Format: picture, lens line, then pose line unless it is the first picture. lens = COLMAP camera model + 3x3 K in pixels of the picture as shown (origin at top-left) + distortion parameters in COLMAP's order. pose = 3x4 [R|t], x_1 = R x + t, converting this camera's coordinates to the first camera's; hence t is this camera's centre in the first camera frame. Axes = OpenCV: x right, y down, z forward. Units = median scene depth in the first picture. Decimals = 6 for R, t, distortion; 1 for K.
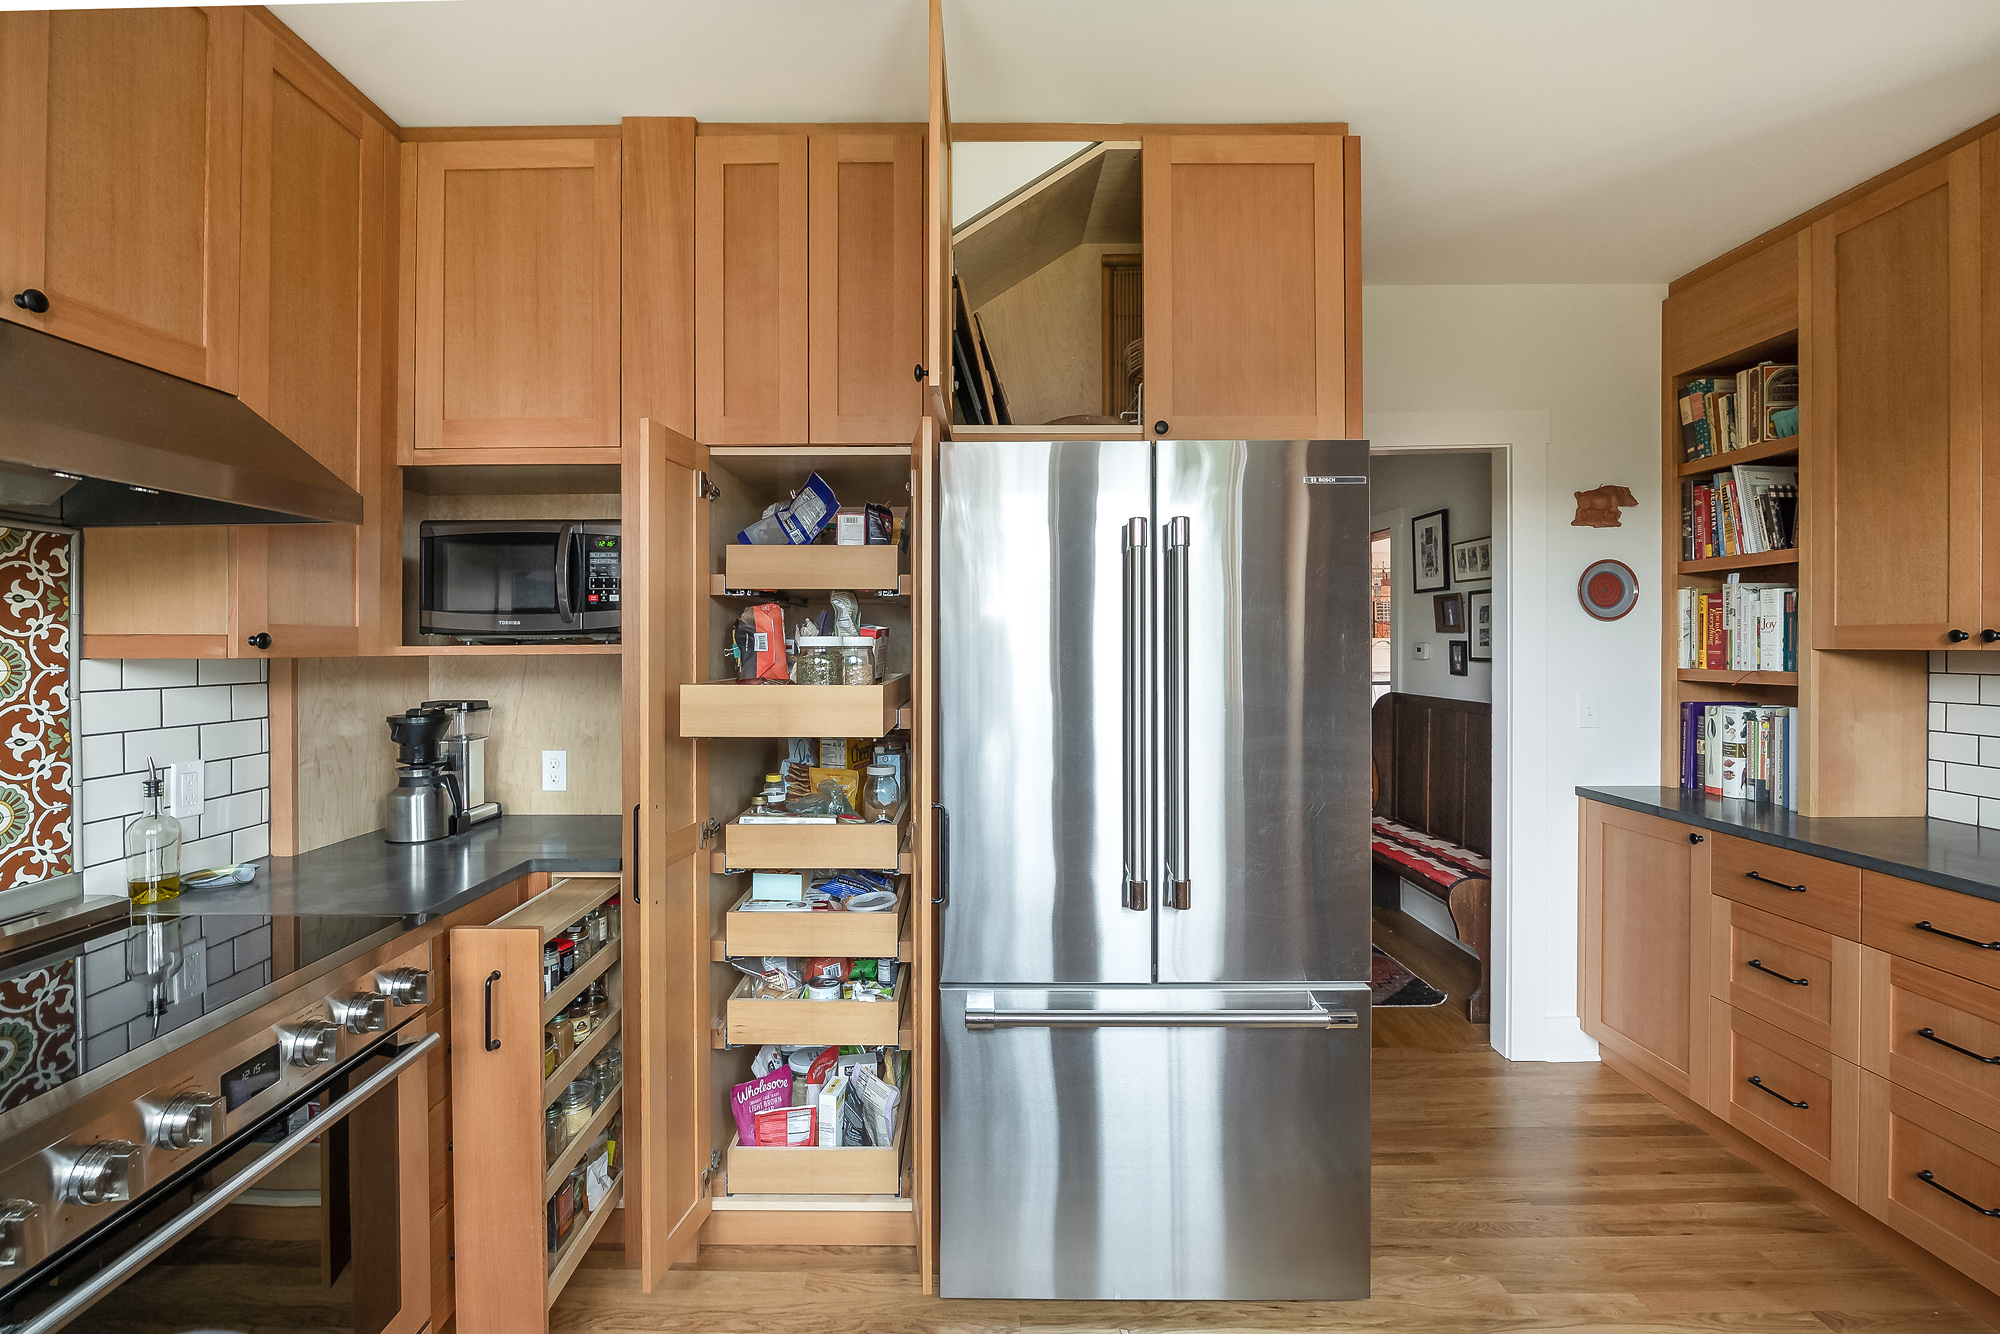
lens RADIAL K [[918.0, 0, 992.8], [0, 918.0, 659.4], [0, 0, 1]] dist [-0.017996, 0.000173]
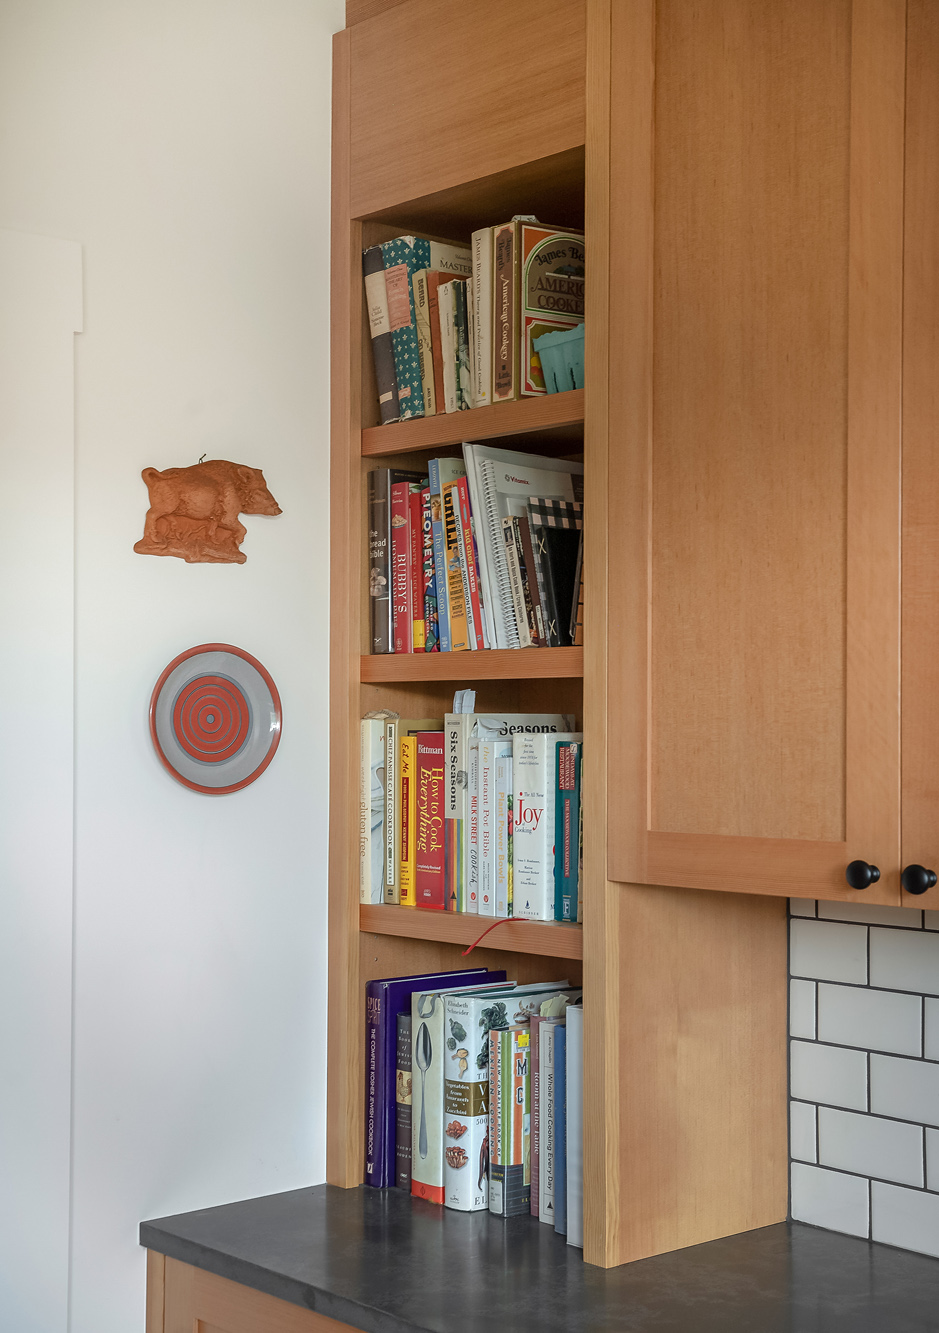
lens RADIAL K [[1754.0, 0, 529.0], [0, 1754.0, 667.4], [0, 0, 1]] dist [0.063930, 0.014357]
pose [[0.748977, 0.019669, 0.662303, 0.309947], [0.001976, 0.999489, -0.031916, -0.087053], [-0.662593, 0.025213, 0.748556, 0.383460]]
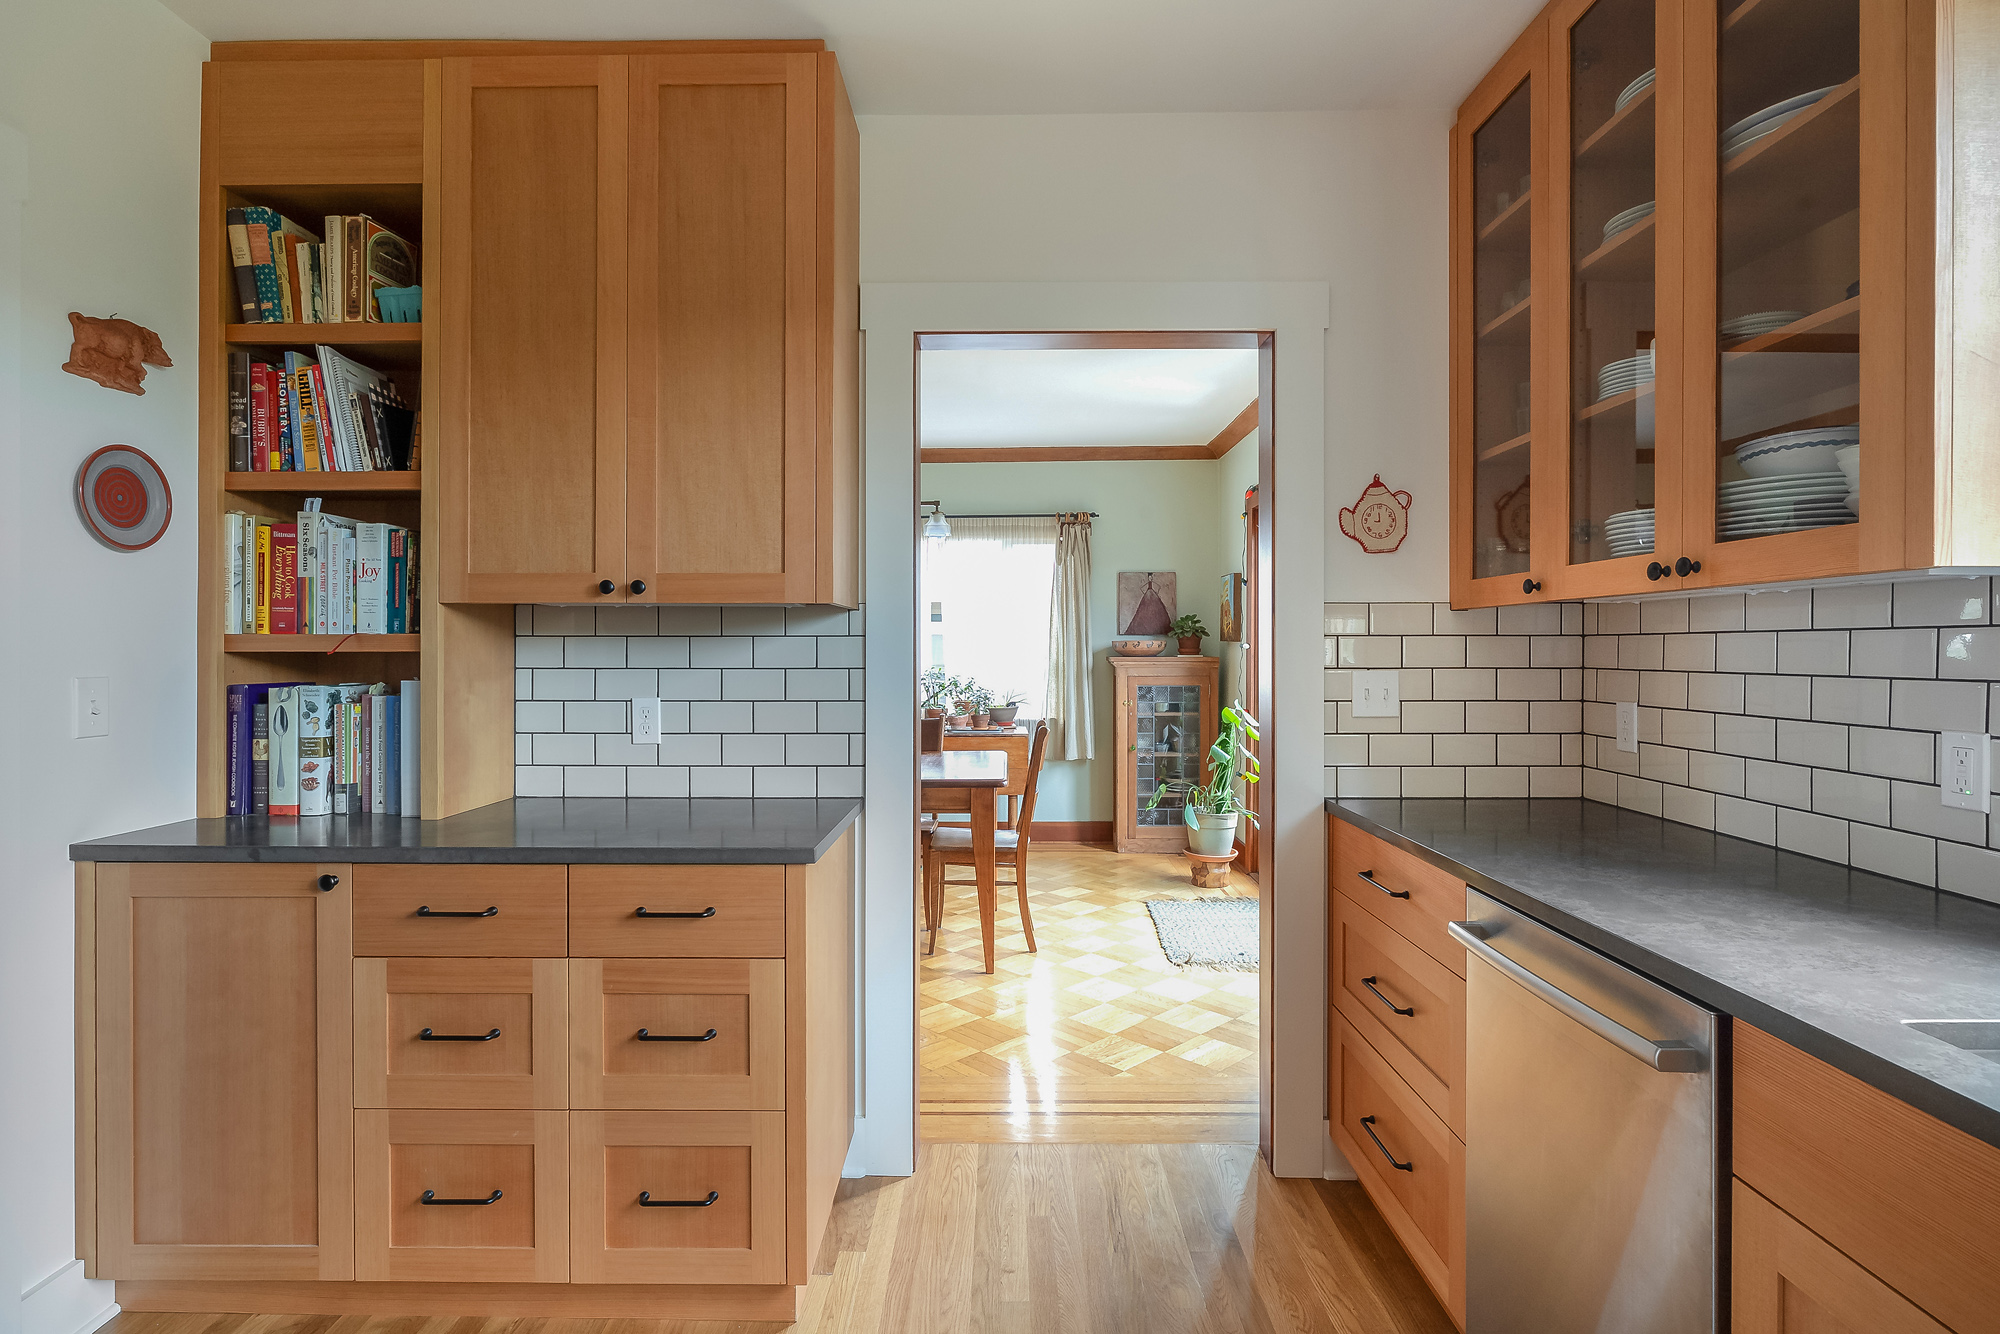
lens RADIAL K [[988.9, 0, 958.9], [0, 988.9, 646.1], [0, 0, 1]] dist [-0.004794, 0.000076]
pose [[0.033865, 0.004709, 0.999415, 0.070961], [0.022996, 0.999720, -0.005490, 0.040485], [-0.999162, 0.023169, 0.033747, 0.521767]]
